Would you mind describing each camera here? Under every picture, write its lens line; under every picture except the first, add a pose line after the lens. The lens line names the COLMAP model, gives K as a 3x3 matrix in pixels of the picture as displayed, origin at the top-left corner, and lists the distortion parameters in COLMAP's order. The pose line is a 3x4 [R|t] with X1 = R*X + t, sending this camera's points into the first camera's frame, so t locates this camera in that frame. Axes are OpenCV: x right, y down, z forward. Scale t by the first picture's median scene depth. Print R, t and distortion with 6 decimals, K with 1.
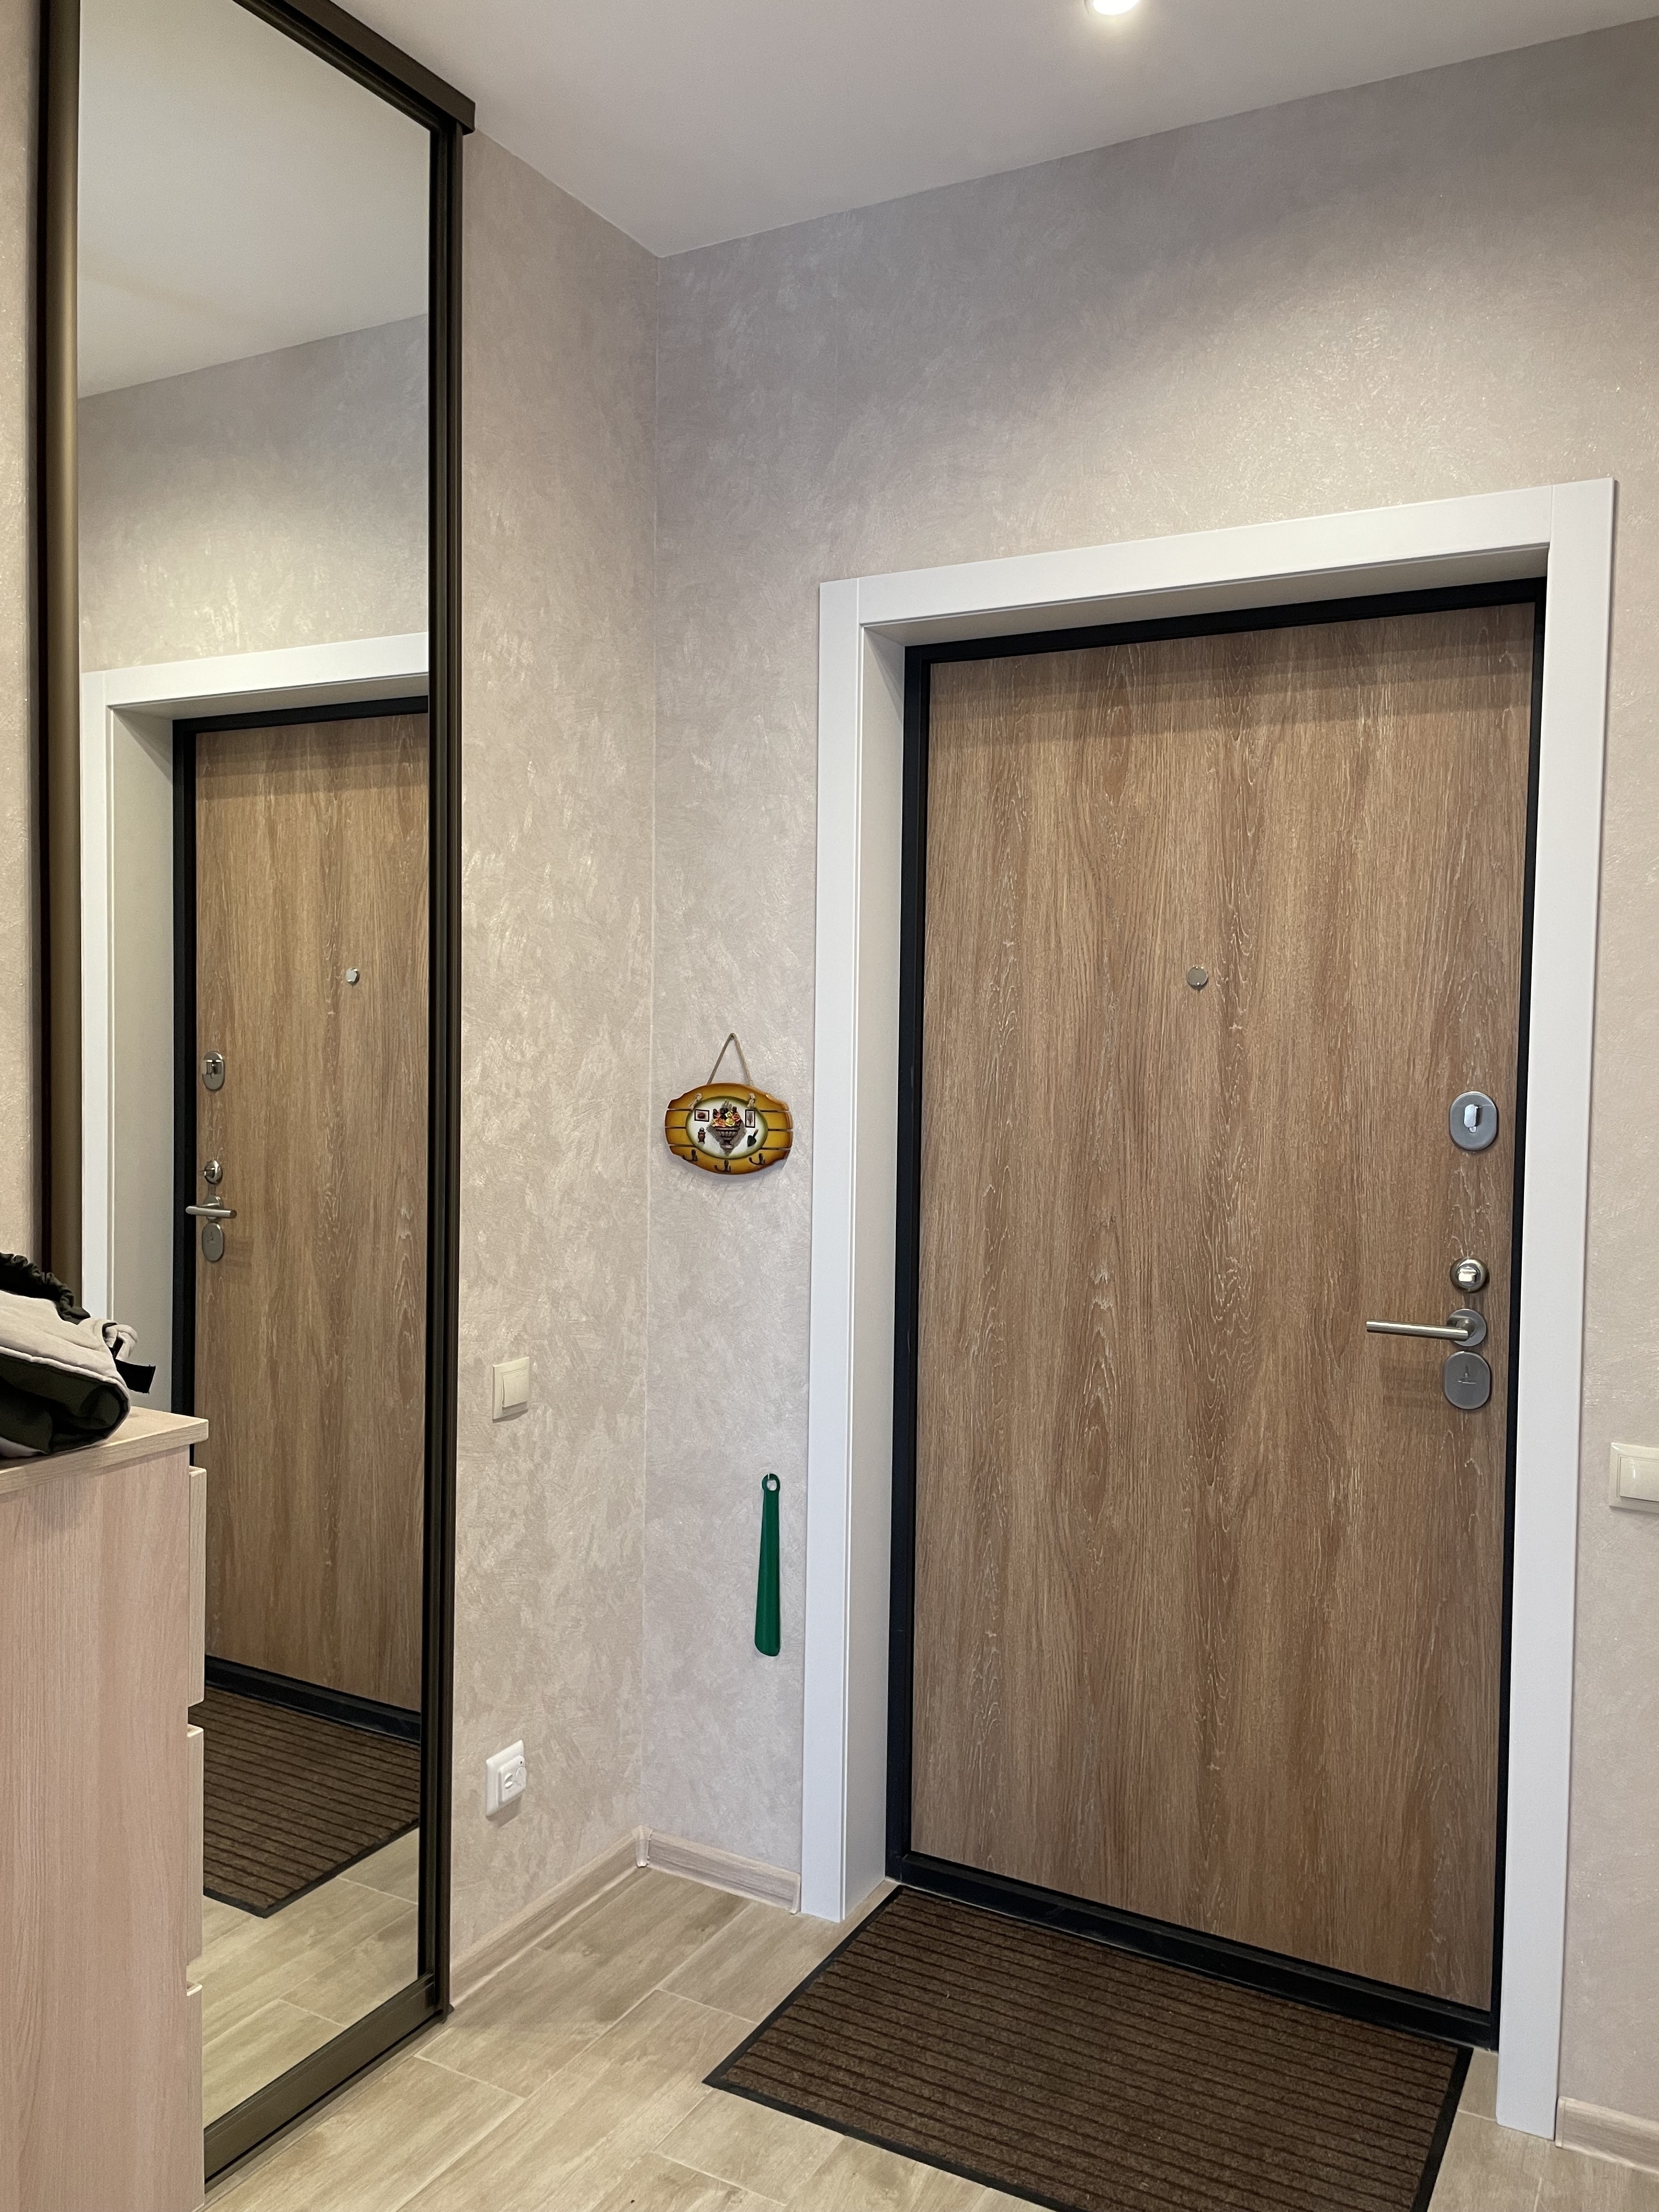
lens RADIAL K [[1696.2, 0, 803.1], [0, 1696.2, 1089.1], [0, 0, 1]] dist [0.089520, -0.117892]
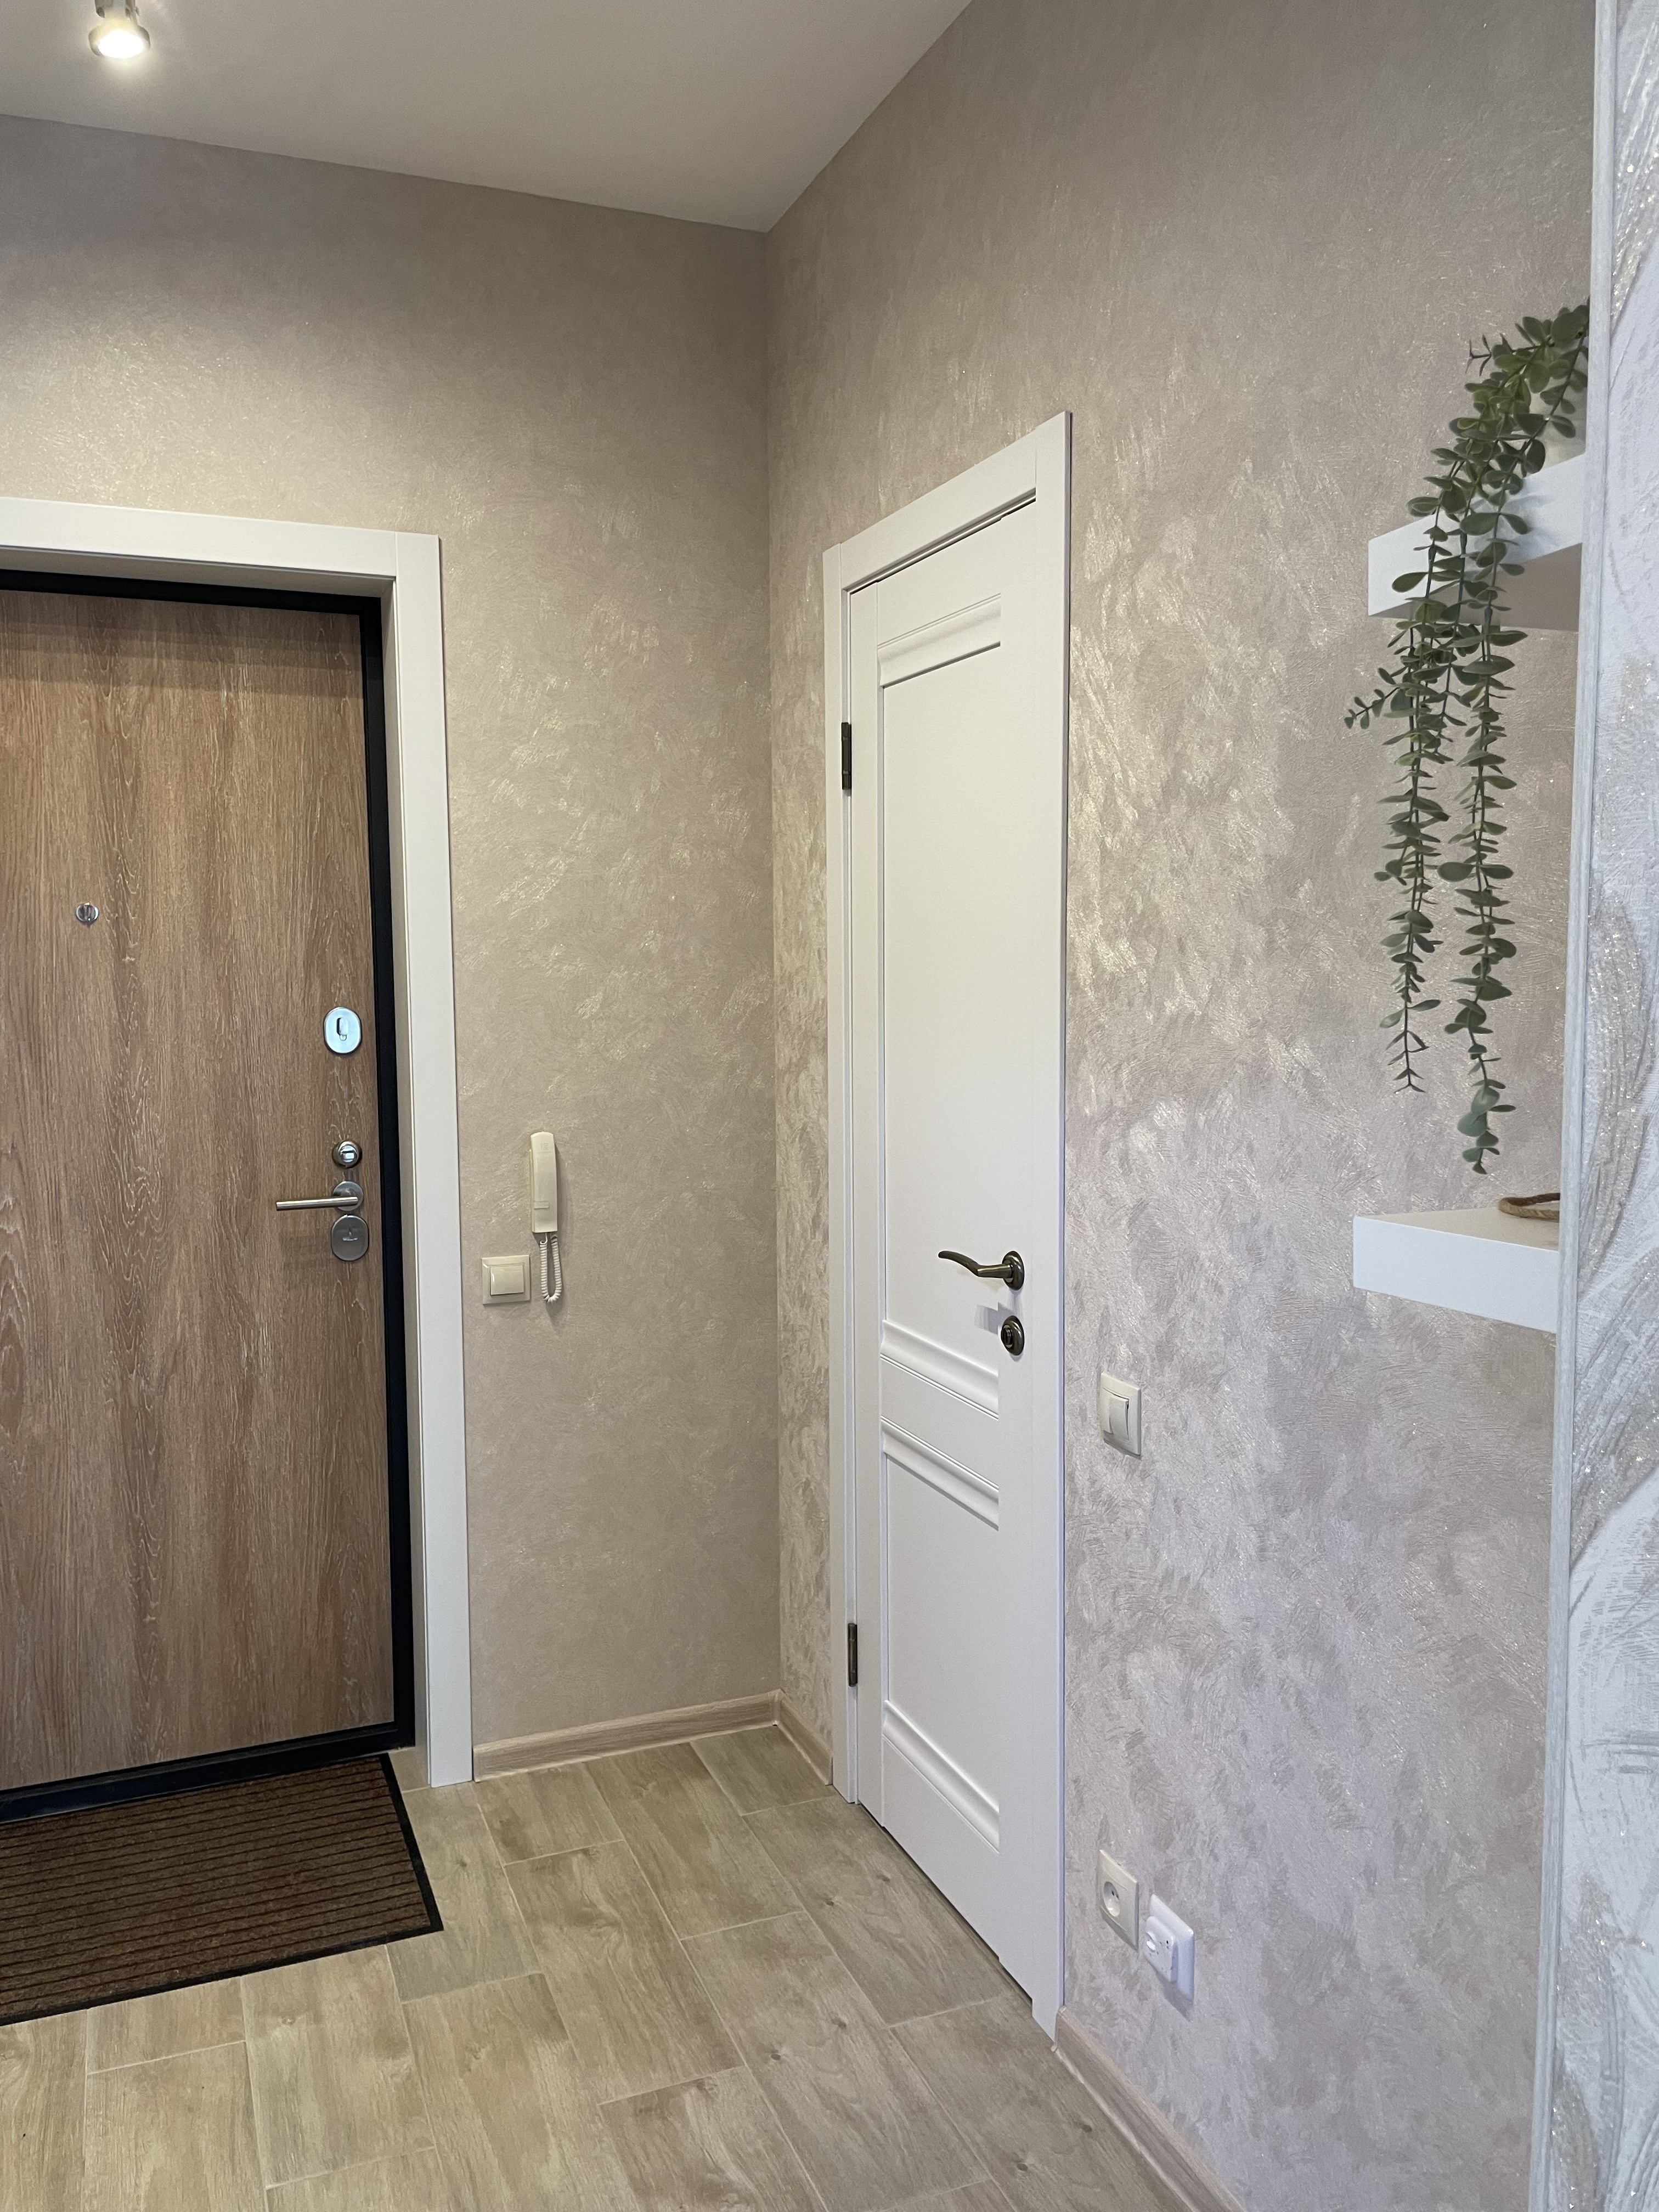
lens RADIAL K [[1695.6, 0, 827.8], [0, 1695.6, 1112.6], [0, 0, 1]] dist [0.090509, -0.122762]
pose [[0.628177, -0.090602, 0.772777, -0.327790], [0.050945, 0.995855, 0.075343, 0.002056], [-0.776401, -0.007960, 0.630189, -0.053067]]
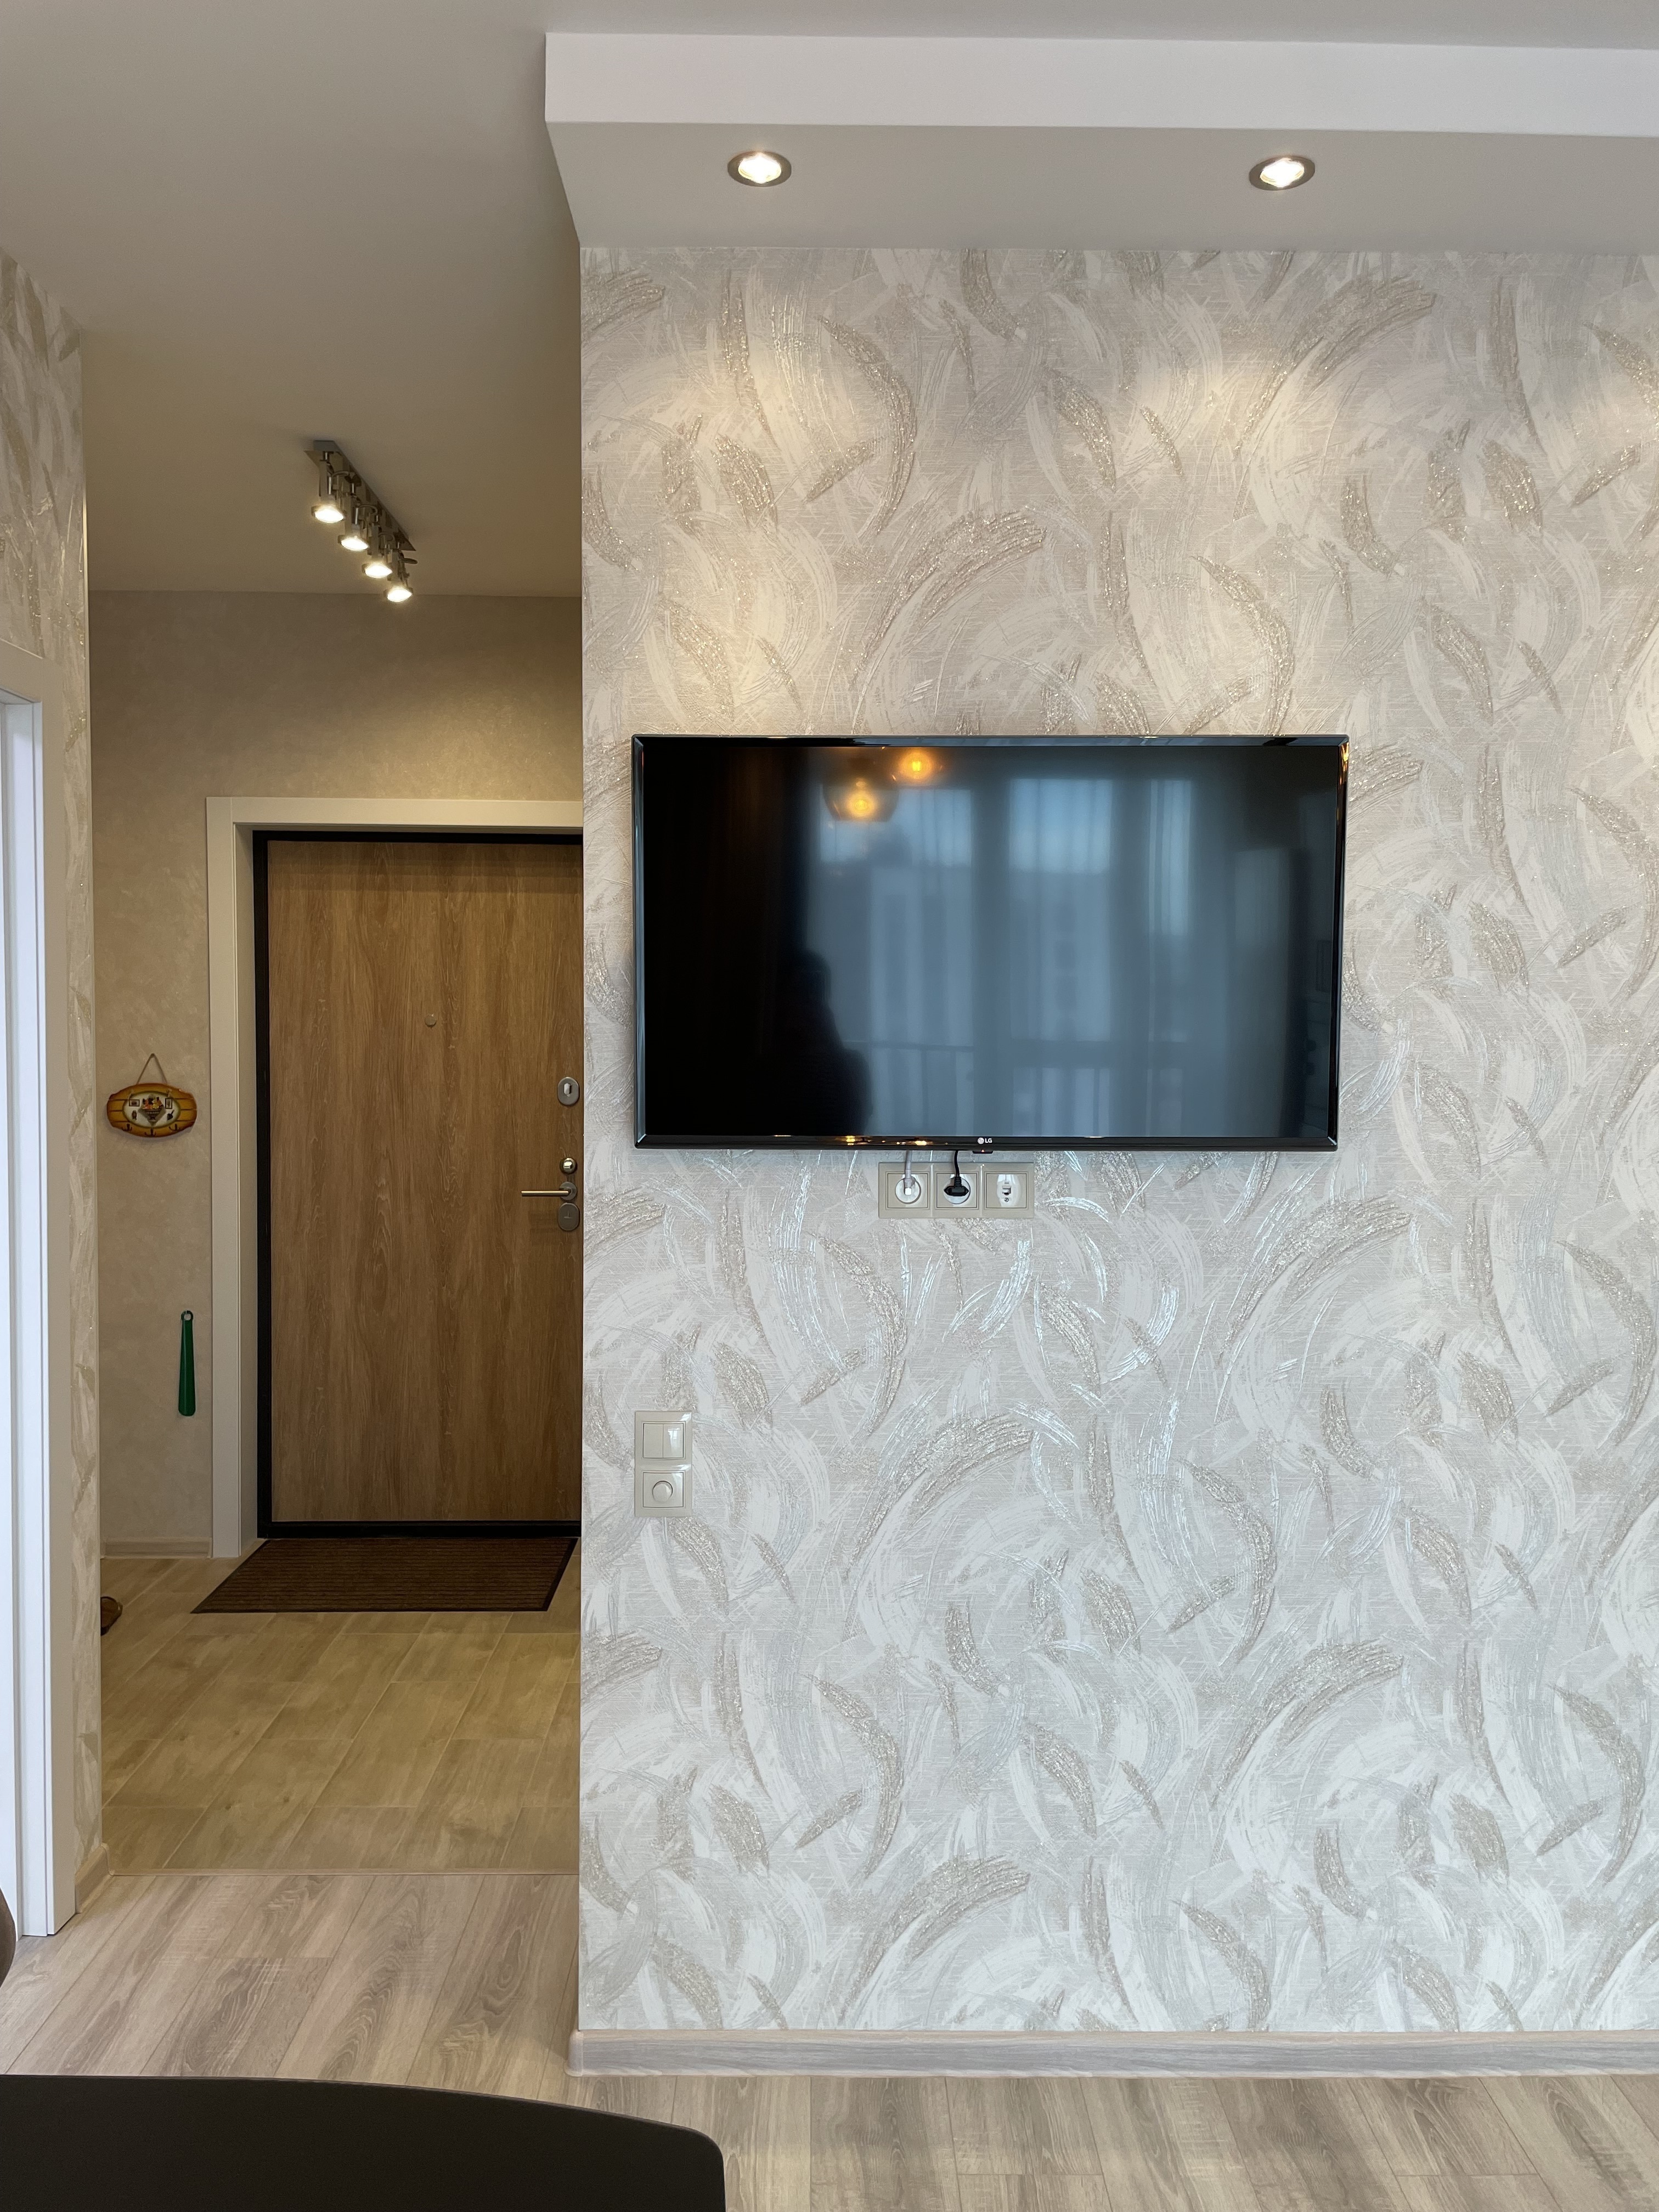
lens RADIAL K [[1685.4, 0, 832.5], [0, 1685.4, 1101.1], [0, 0, 1]] dist [0.111292, -0.150184]
pose [[0.864511, -0.032760, 0.501545, -0.333653], [0.026026, 0.999453, 0.020420, -0.002784], [-0.501940, -0.004600, 0.864890, -0.864810]]
